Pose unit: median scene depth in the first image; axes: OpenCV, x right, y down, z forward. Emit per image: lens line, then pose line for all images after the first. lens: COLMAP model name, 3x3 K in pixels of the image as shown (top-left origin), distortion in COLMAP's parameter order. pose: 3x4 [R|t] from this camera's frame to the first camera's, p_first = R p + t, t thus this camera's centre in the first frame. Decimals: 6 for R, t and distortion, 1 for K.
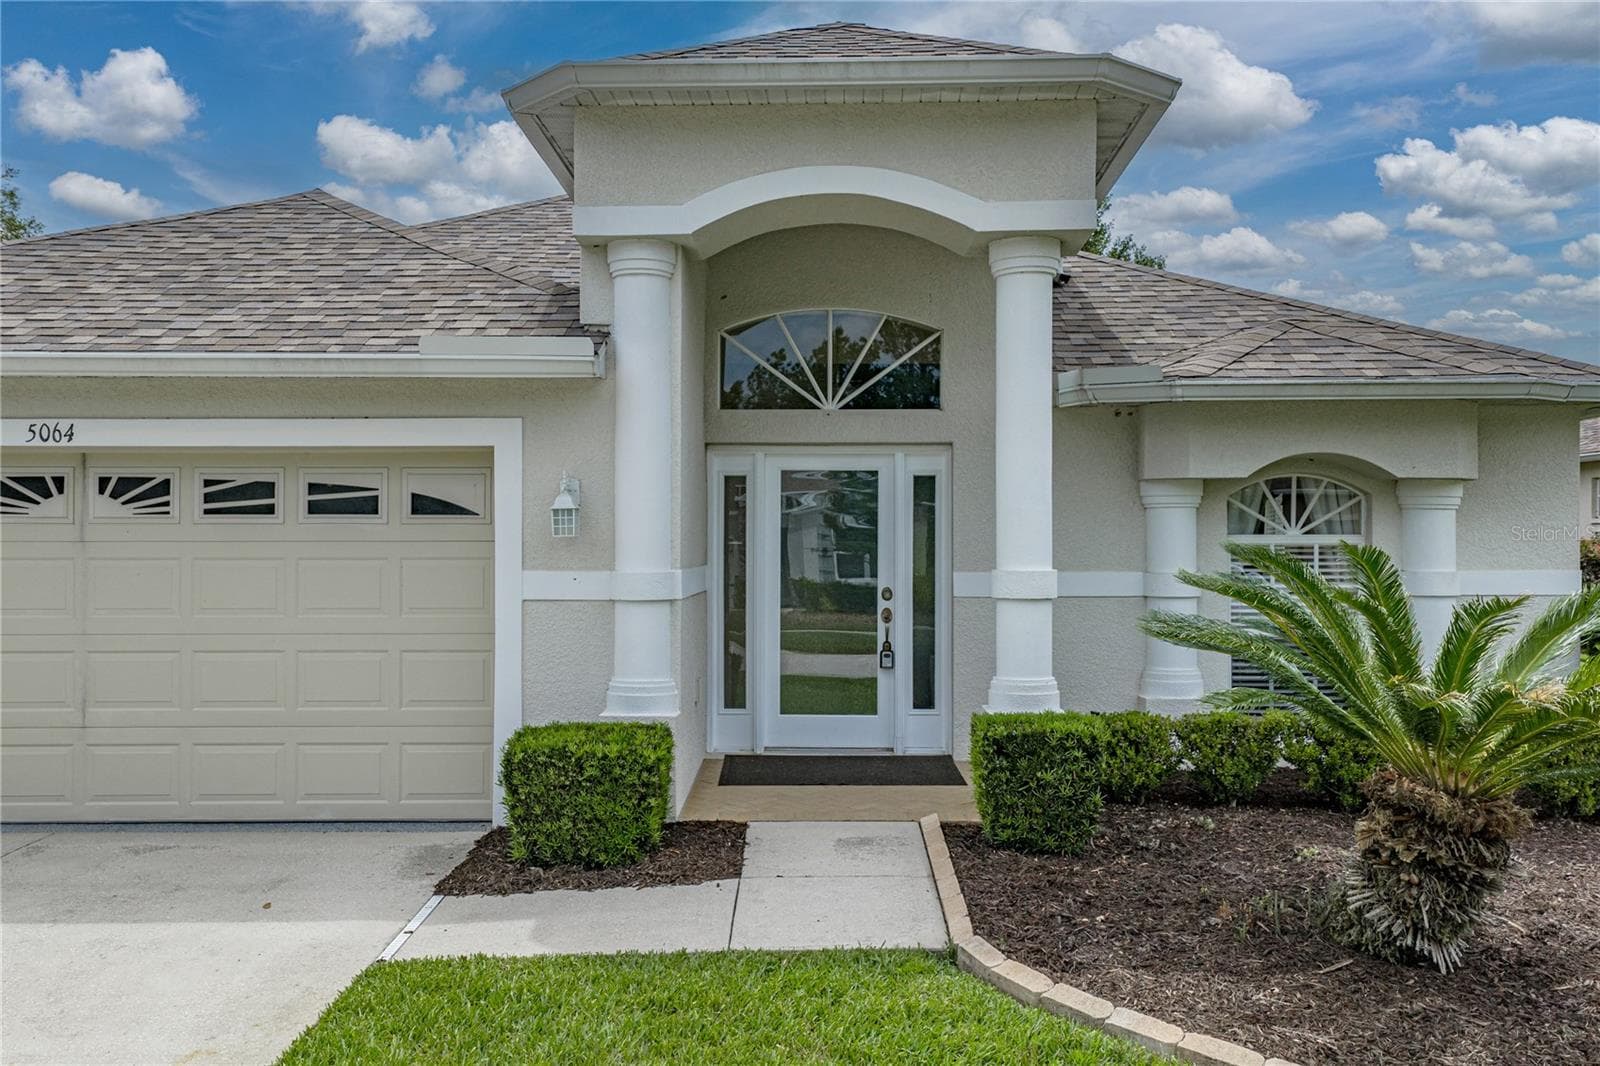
lens RADIAL K [[1351.8, 0, 795.7], [0, 1351.8, 515.0], [0, 0, 1]] dist [0.055548, 0.005972]
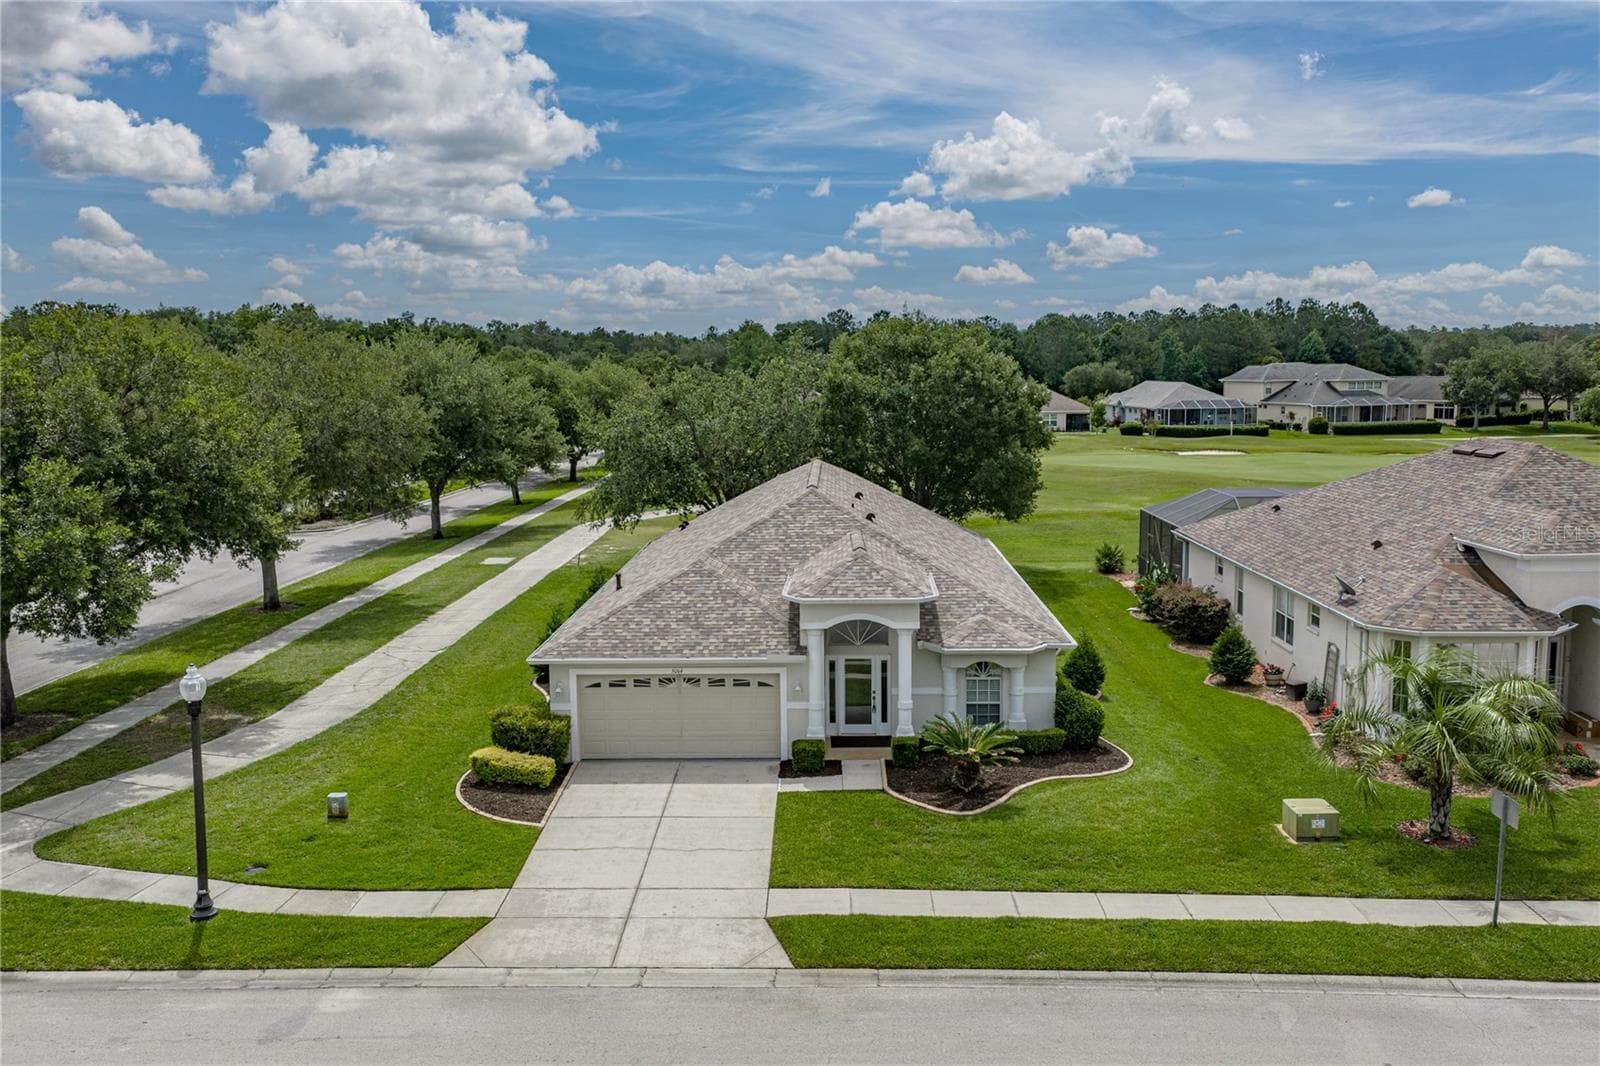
lens RADIAL K [[1351.8, 0, 795.7], [0, 1351.8, 515.0], [0, 0, 1]] dist [0.055548, 0.005972]
pose [[0.999899, -0.011111, -0.008905, -0.126135], [0.012201, 0.990960, 0.133602, -1.078533], [0.007340, -0.133697, 0.990995, -3.048288]]
